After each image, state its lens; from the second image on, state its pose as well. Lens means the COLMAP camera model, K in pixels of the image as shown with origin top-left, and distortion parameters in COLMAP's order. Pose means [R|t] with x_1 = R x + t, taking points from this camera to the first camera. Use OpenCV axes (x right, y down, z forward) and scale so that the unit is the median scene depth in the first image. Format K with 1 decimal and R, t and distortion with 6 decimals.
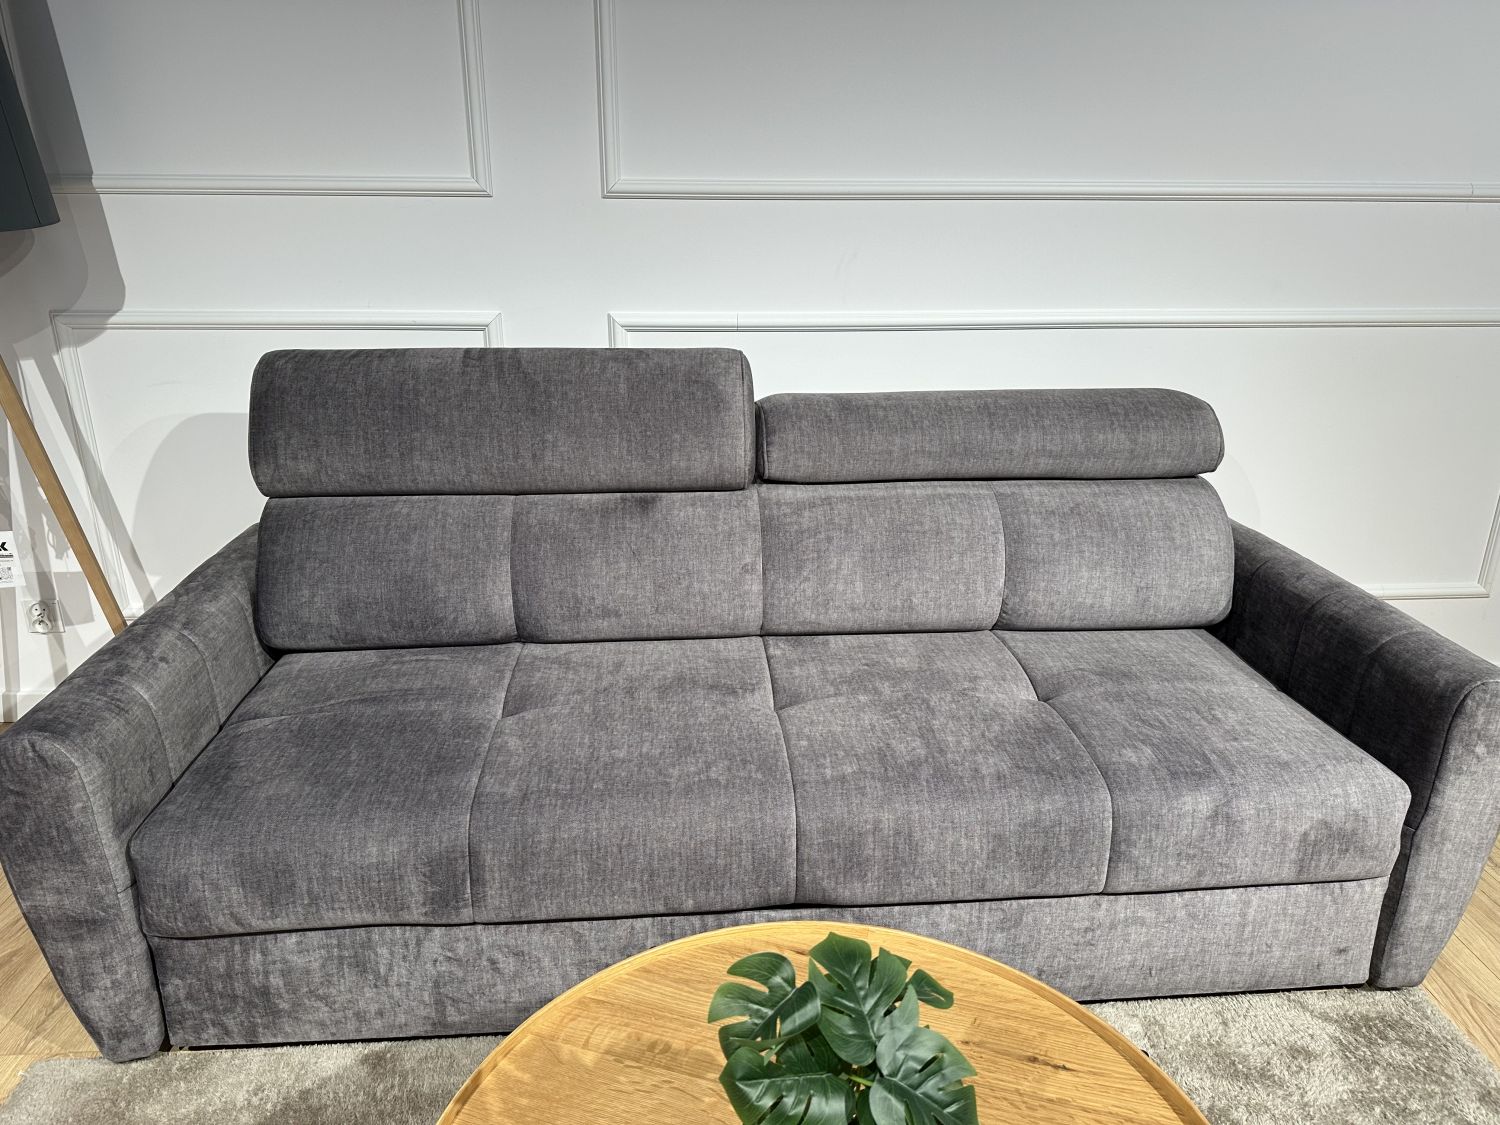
lens RADIAL K [[1072.0, 0, 752.7], [0, 1072.0, 548.8], [0, 0, 1]] dist [0.057104, -0.075464]
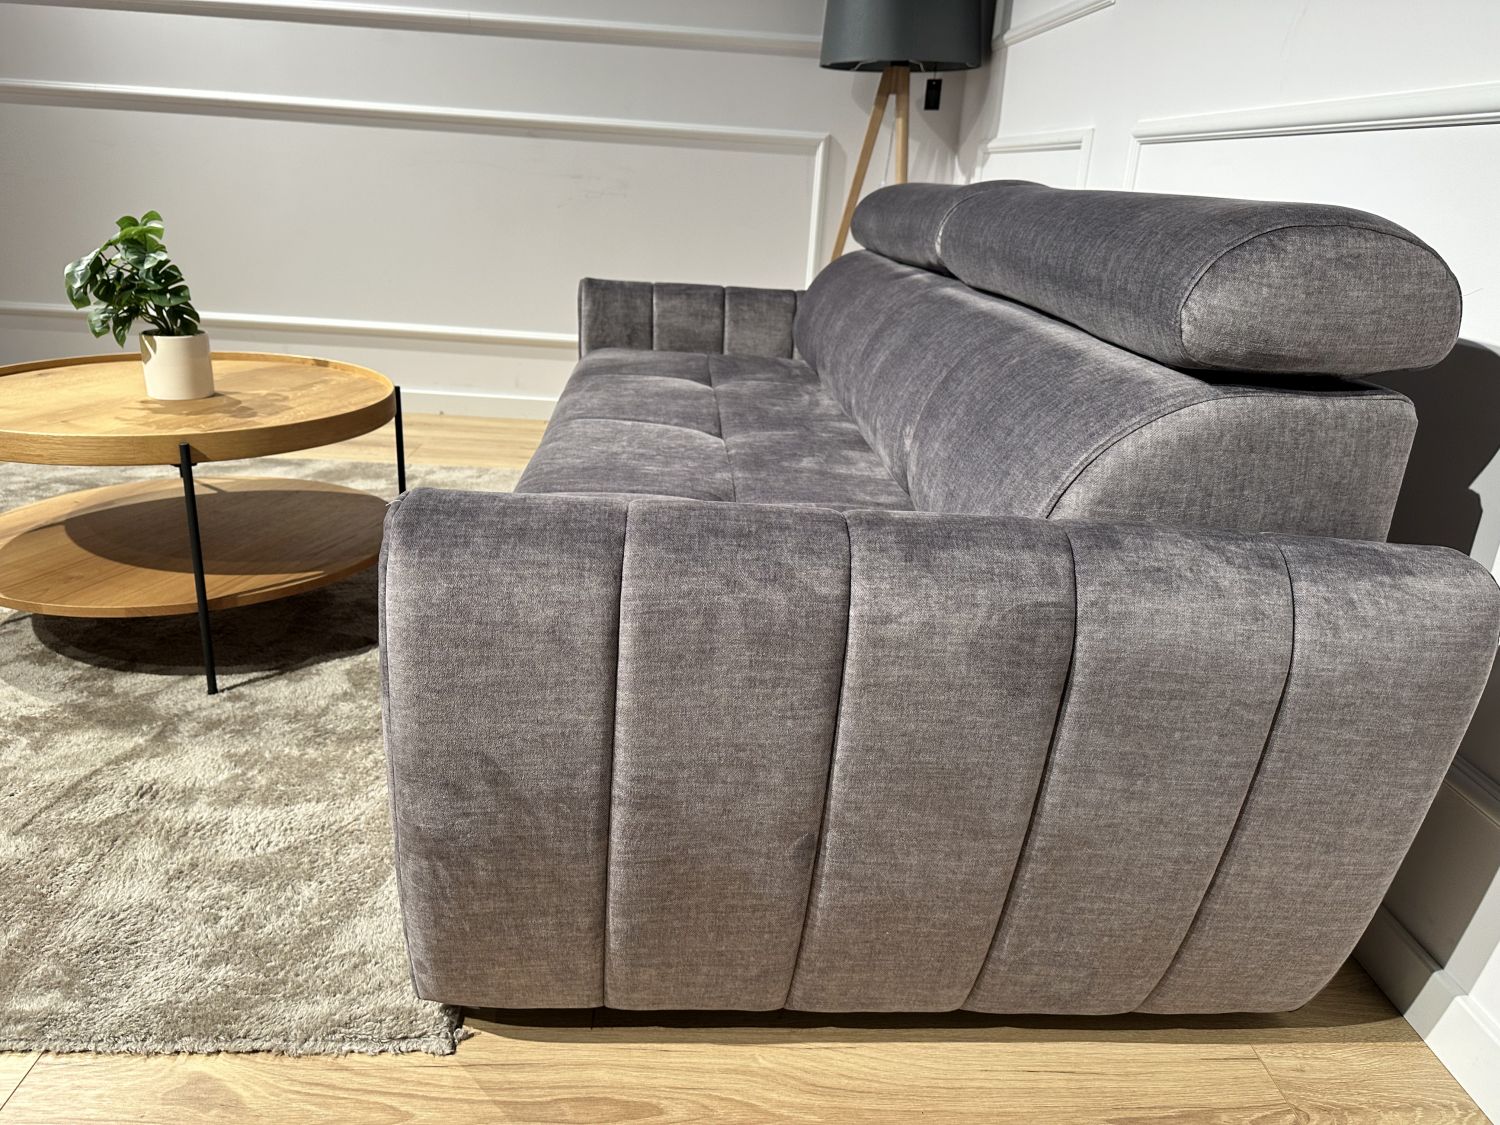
lens RADIAL K [[1065.9, 0, 733.8], [0, 1065.9, 561.0], [0, 0, 1]] dist [0.149295, -0.266086]
pose [[-0.033800, 0.325533, -0.944926, 0.969695], [-0.384653, 0.868400, 0.312928, -0.073315], [0.922442, 0.374046, 0.095866, 0.883217]]
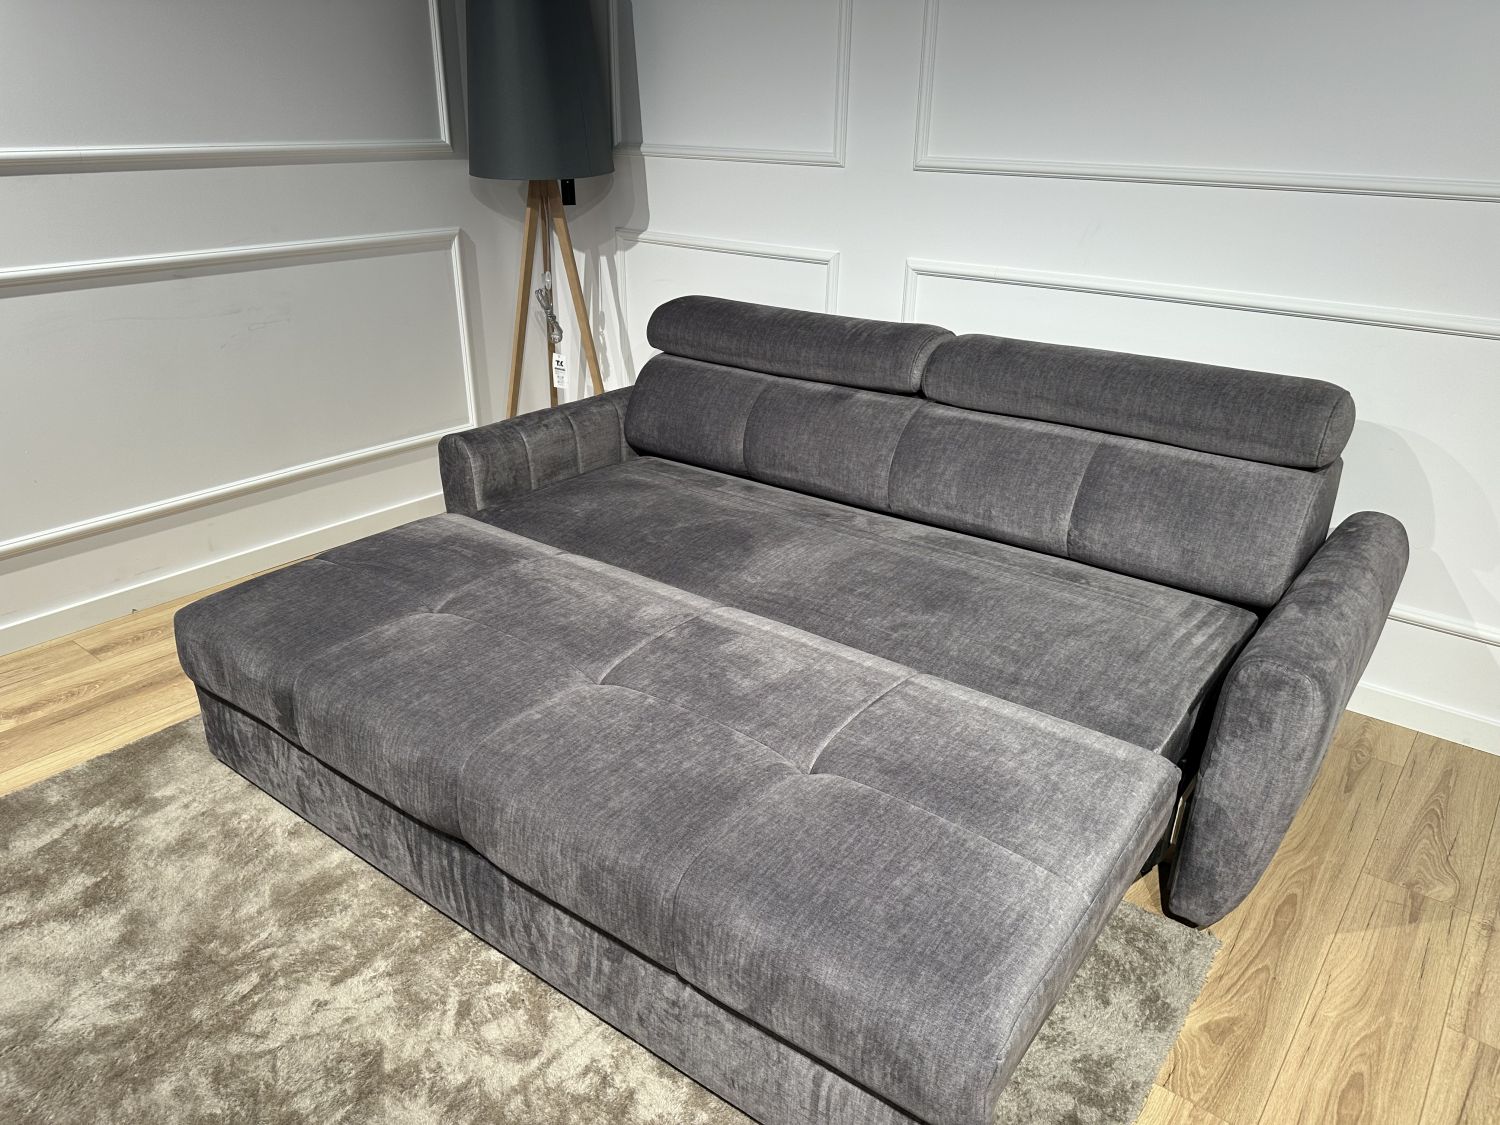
lens RADIAL K [[1065.9, 0, 733.8], [0, 1065.9, 561.0], [0, 0, 1]] dist [0.149295, -0.266086]
pose [[0.738452, 0.266503, -0.619407, 0.733092], [-0.227006, 0.963219, 0.143795, -0.008746], [0.634947, 0.034423, 0.771788, -0.159824]]
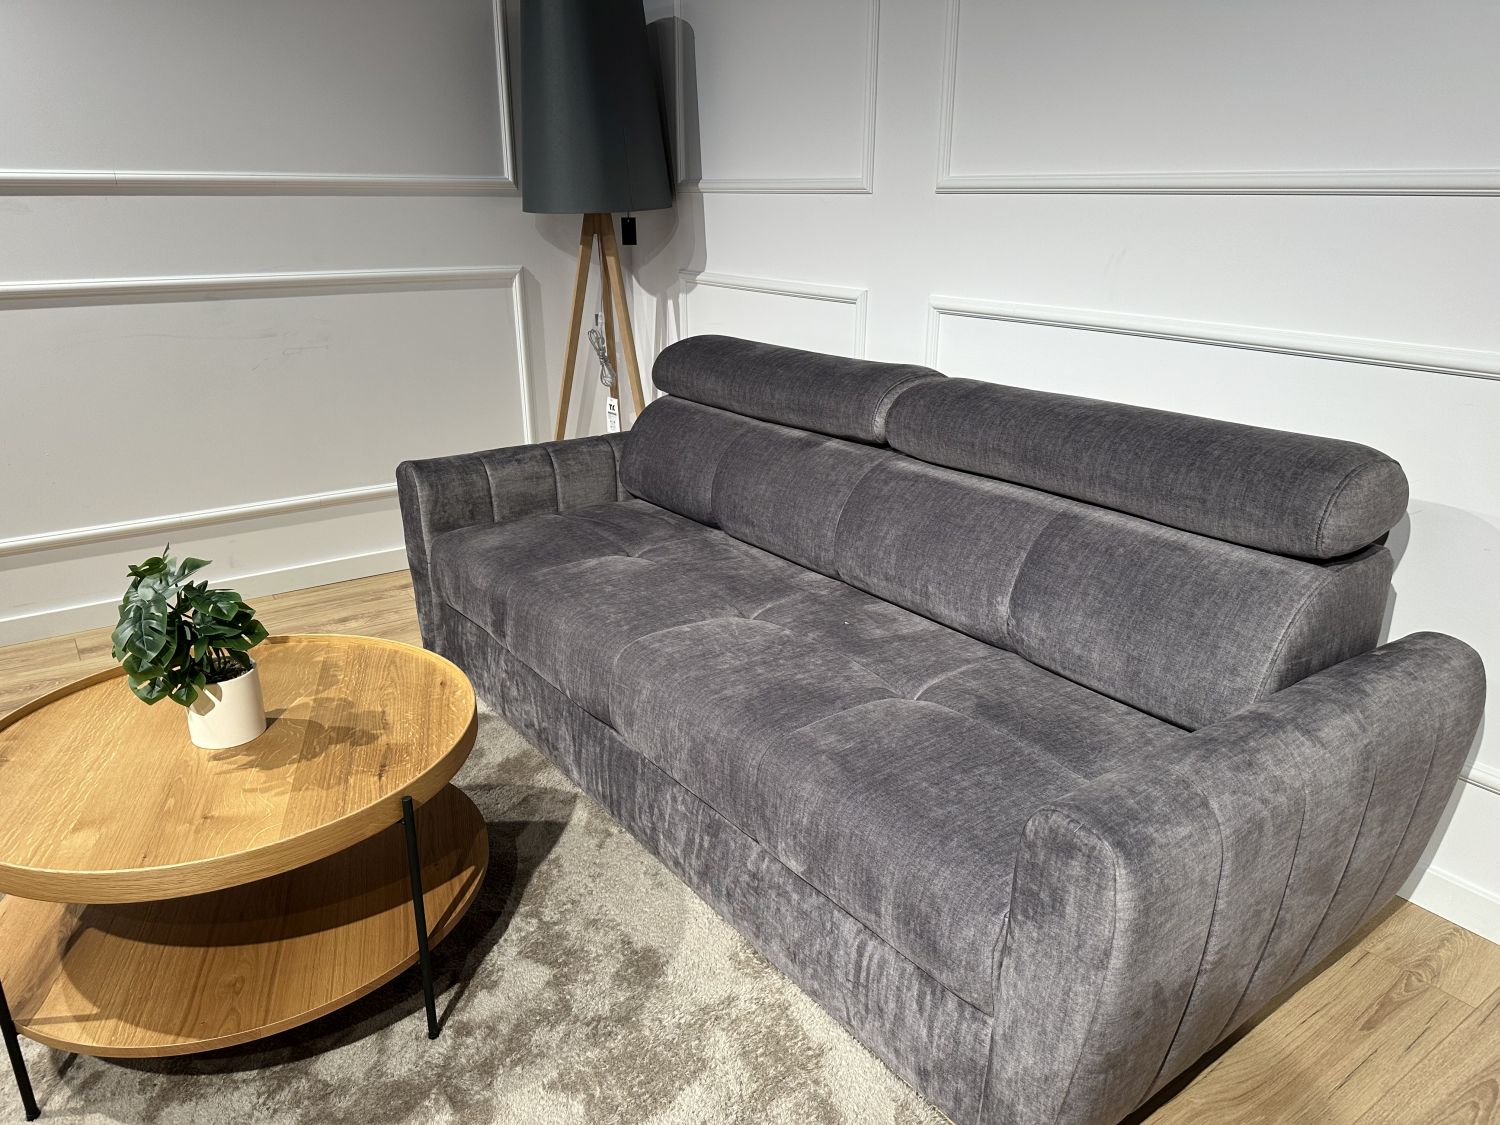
lens RADIAL K [[1055.6, 0, 752.5], [0, 1055.6, 567.3], [0, 0, 1]] dist [0.108665, -0.168678]
pose [[0.527683, 0.276389, -0.803218, 0.874735], [-0.281106, 0.949125, 0.141920, -0.066506], [0.801580, 0.150900, 0.578532, 0.292762]]
